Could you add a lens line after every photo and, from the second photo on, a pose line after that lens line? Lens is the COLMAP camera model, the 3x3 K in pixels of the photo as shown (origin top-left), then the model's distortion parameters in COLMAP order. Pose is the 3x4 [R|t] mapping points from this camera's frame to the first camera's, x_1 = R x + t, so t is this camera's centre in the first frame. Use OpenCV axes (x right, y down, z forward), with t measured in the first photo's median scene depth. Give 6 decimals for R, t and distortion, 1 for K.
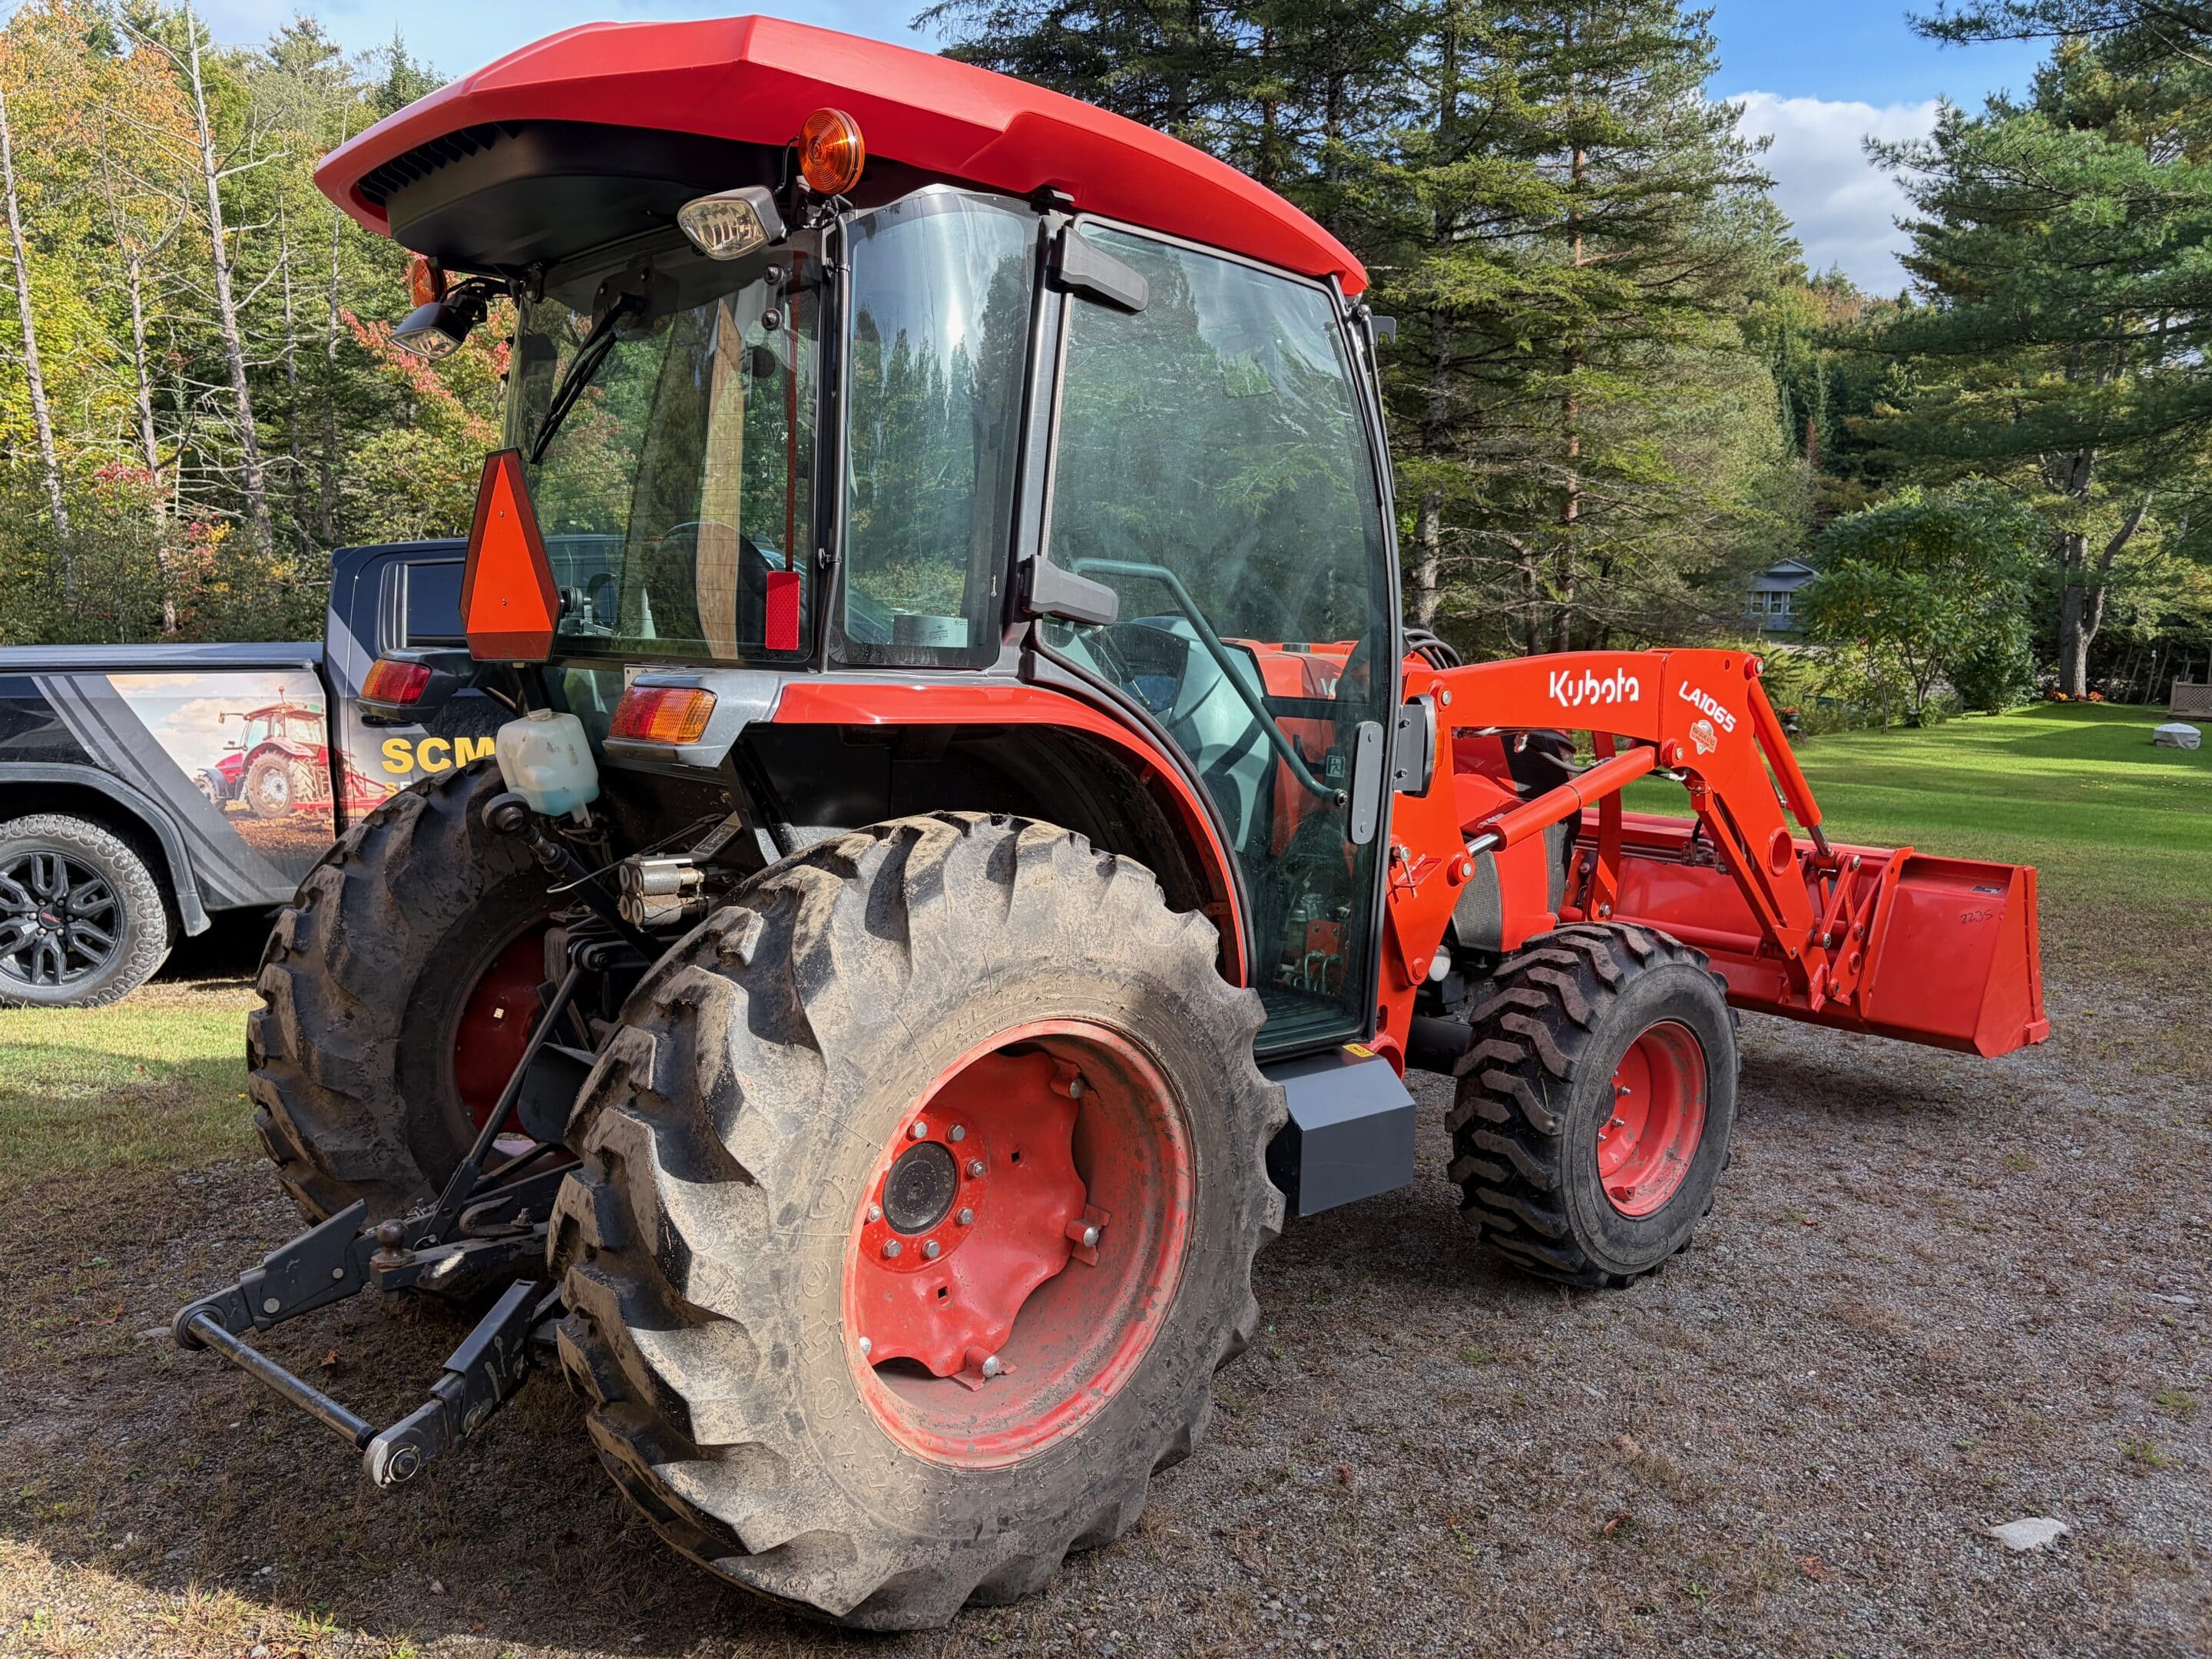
lens RADIAL K [[1702.7, 0, 1106.0], [0, 1702.7, 829.5], [0, 0, 1]] dist [0.005736, 0.002393]
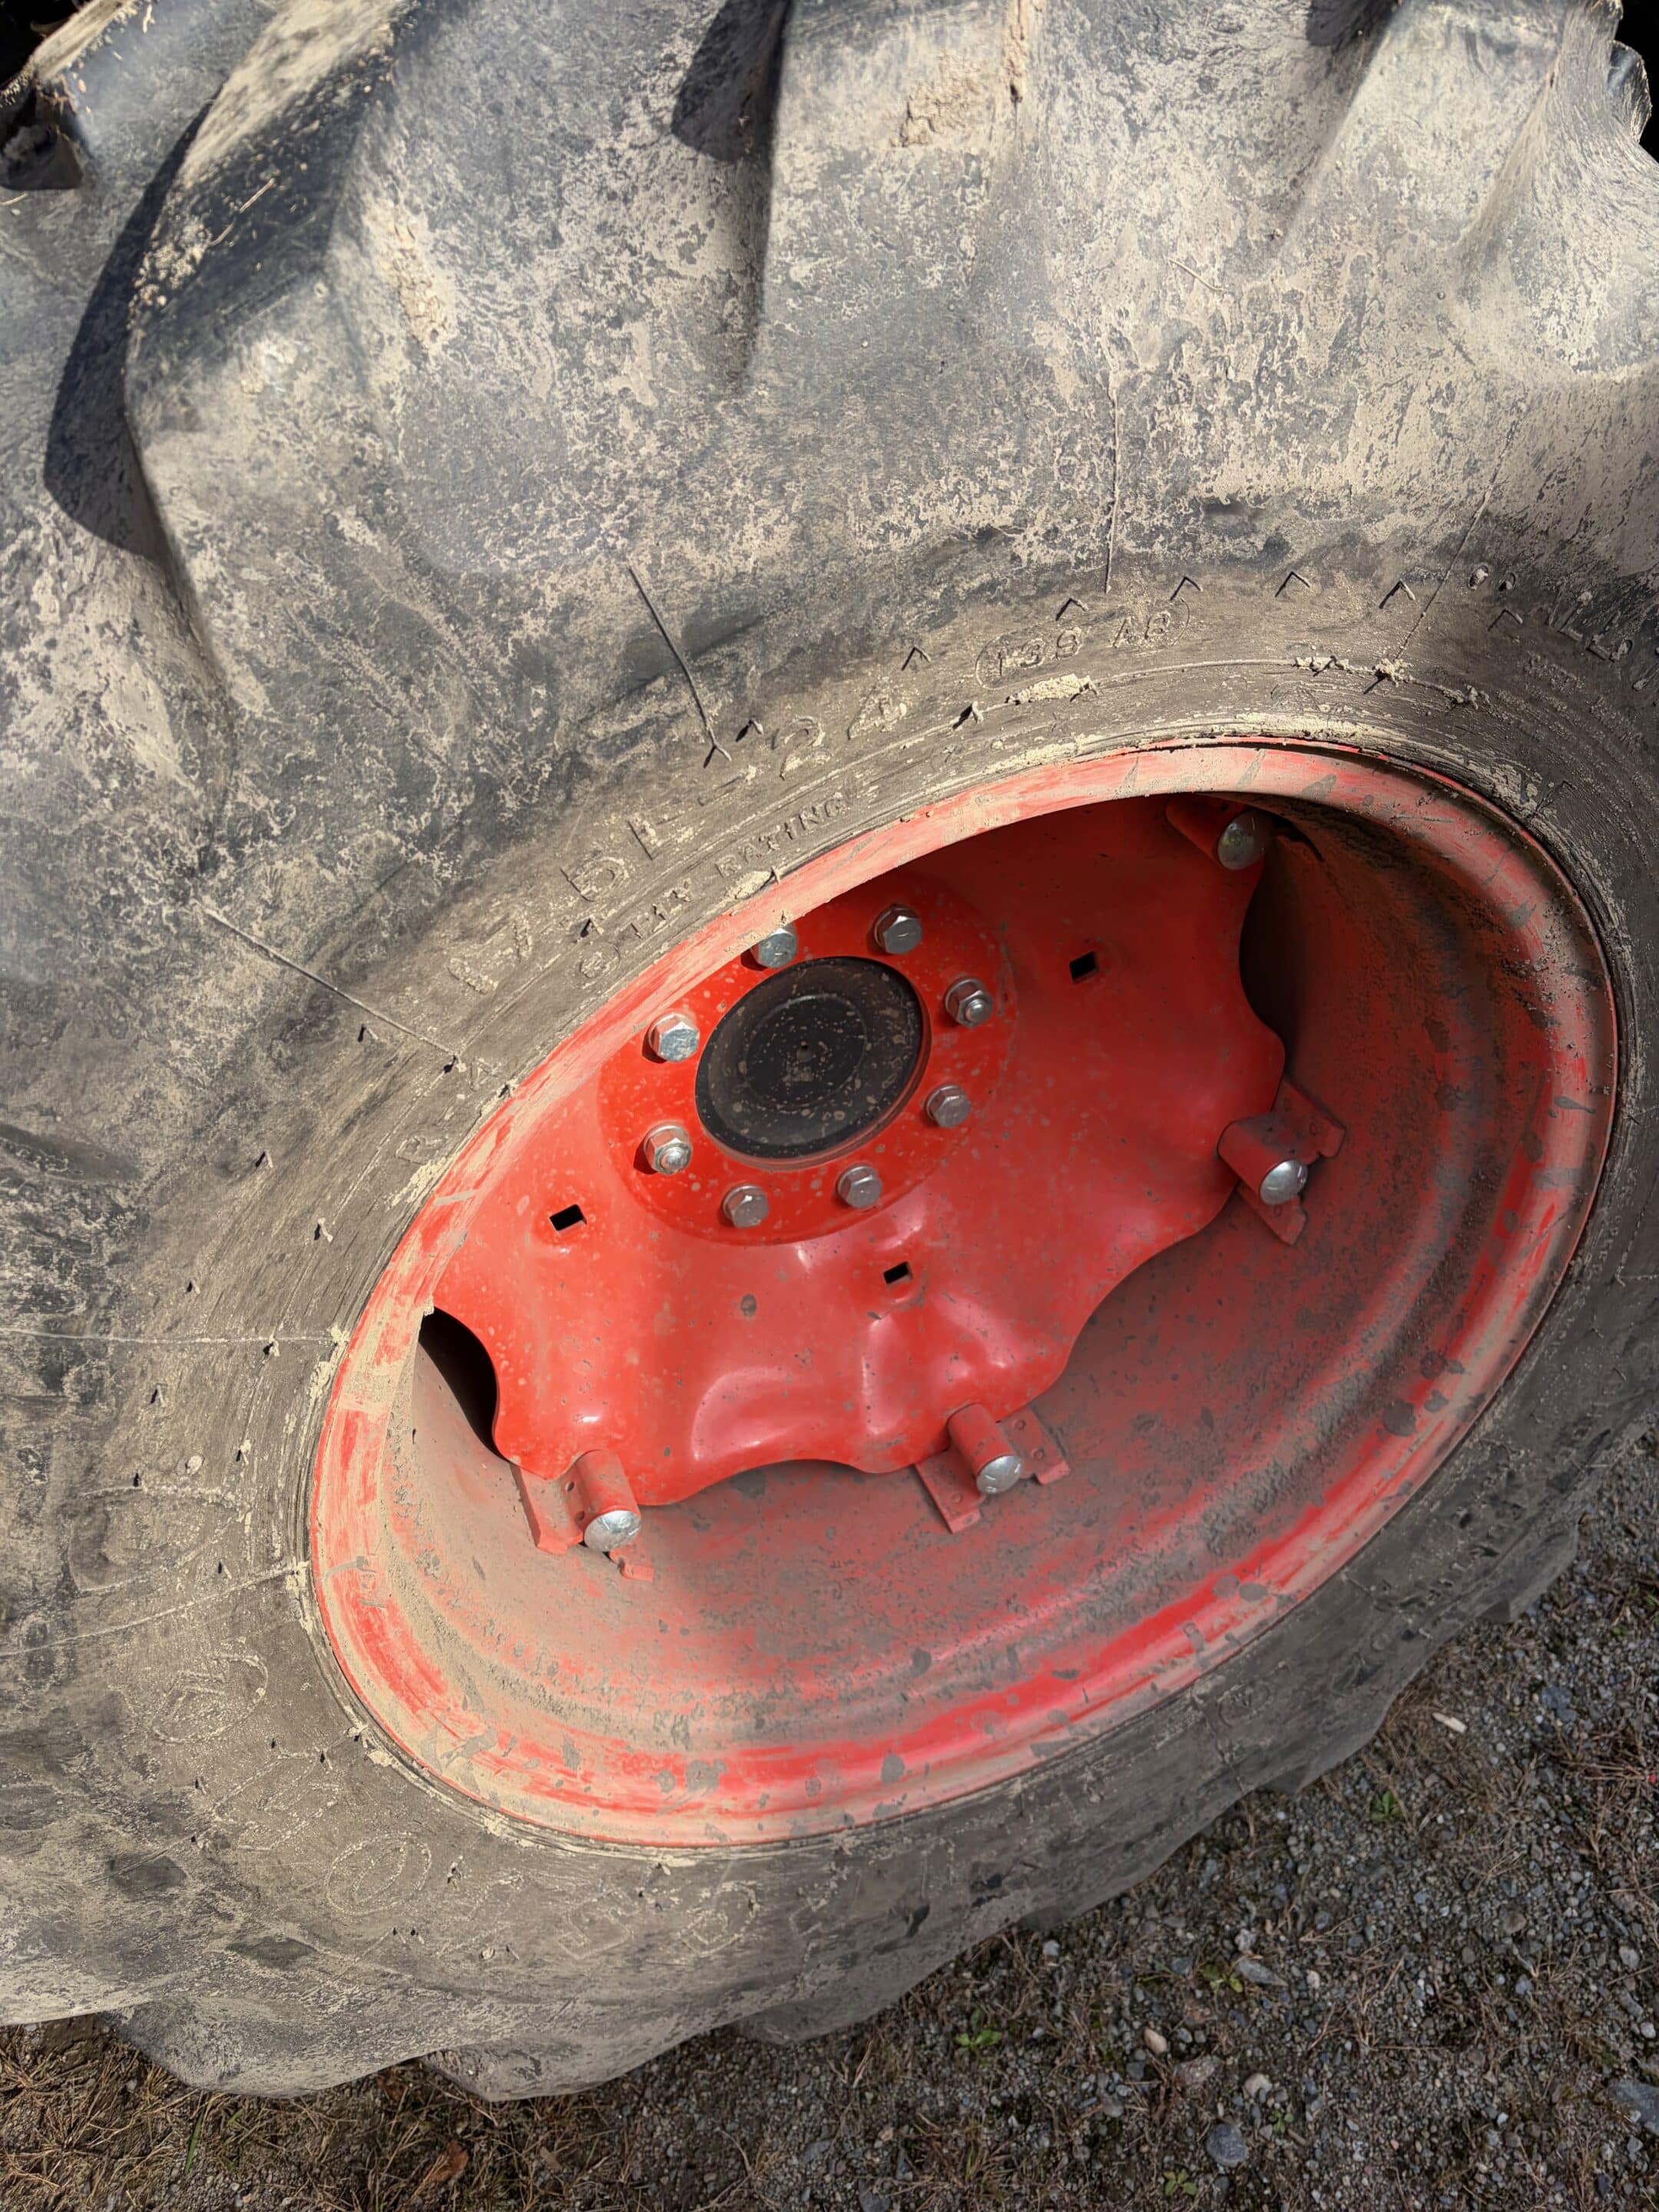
lens RADIAL K [[1702.7, 0, 829.5], [0, 1702.7, 1106.0], [0, 0, 1]] dist [0.005736, 0.002393]
pose [[0.935611, 0.104403, -0.337242, 0.023607], [0.099595, 0.838412, 0.535860, 0.017990], [0.338693, -0.534944, 0.774030, 0.734343]]
